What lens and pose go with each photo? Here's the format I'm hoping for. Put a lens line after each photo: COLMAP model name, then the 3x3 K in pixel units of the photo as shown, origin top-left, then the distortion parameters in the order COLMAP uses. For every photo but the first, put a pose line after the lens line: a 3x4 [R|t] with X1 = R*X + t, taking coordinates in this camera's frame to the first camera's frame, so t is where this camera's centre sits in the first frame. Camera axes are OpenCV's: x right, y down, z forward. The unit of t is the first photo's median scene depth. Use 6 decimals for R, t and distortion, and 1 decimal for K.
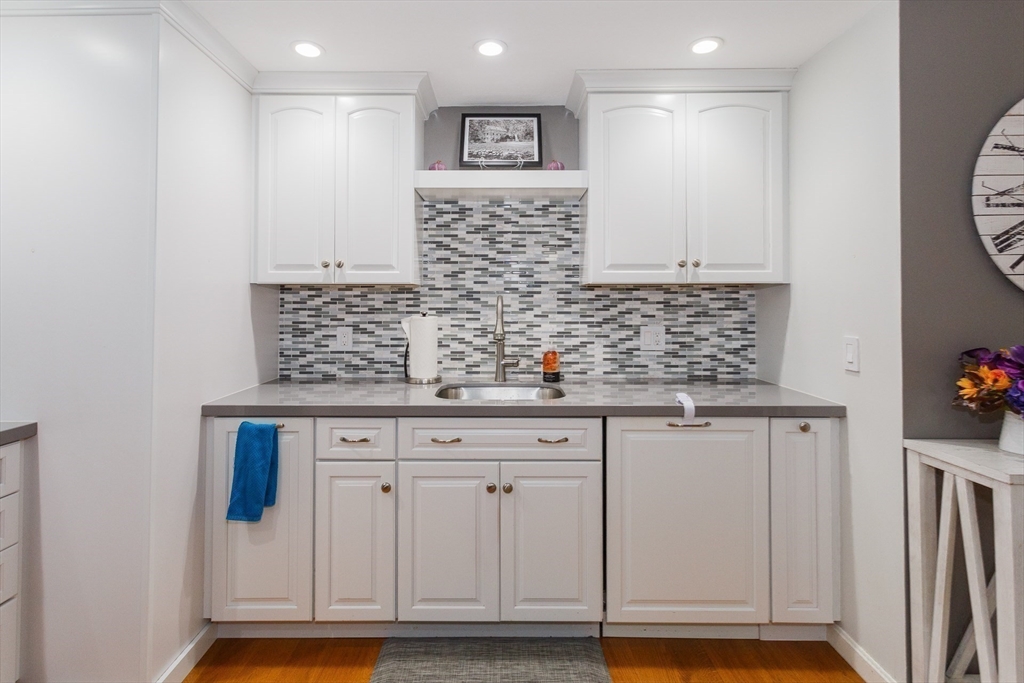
lens RADIAL K [[493.3, 0, 509.0], [0, 493.3, 293.8], [0, 0, 1]] dist [0.002331, 0.001089]
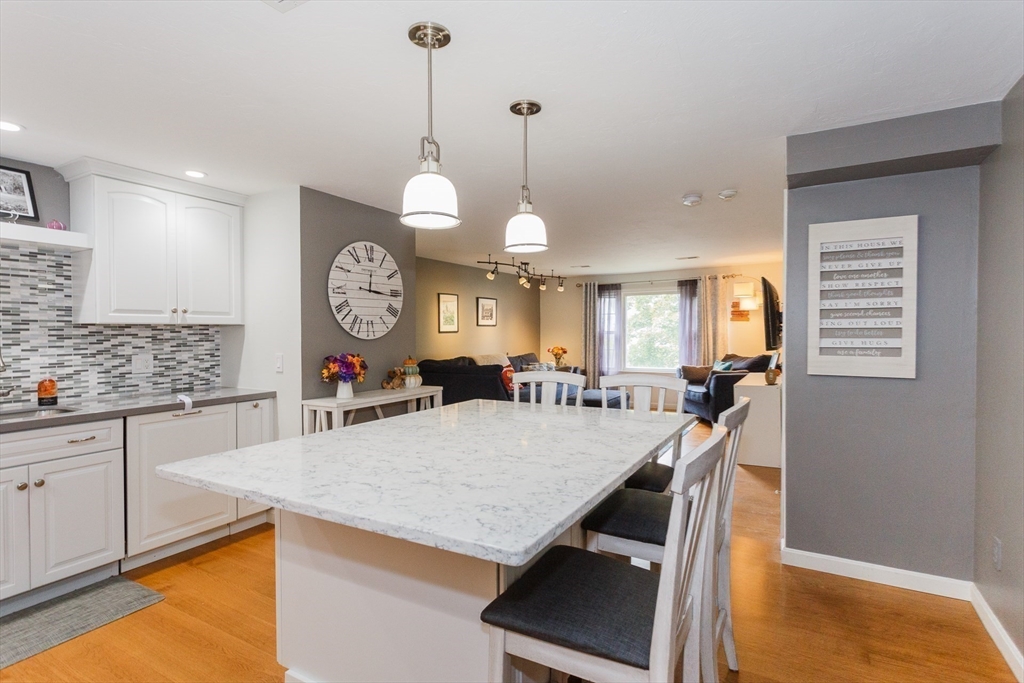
lens RADIAL K [[496.5, 0, 515.2], [0, 496.5, 337.7], [0, 0, 1]] dist [0.001236, 0.000736]
pose [[0.480460, -0.013584, 0.876911, -0.401503], [-0.007644, 0.999777, 0.019675, -0.014734], [-0.876983, -0.016156, 0.480249, -0.525718]]
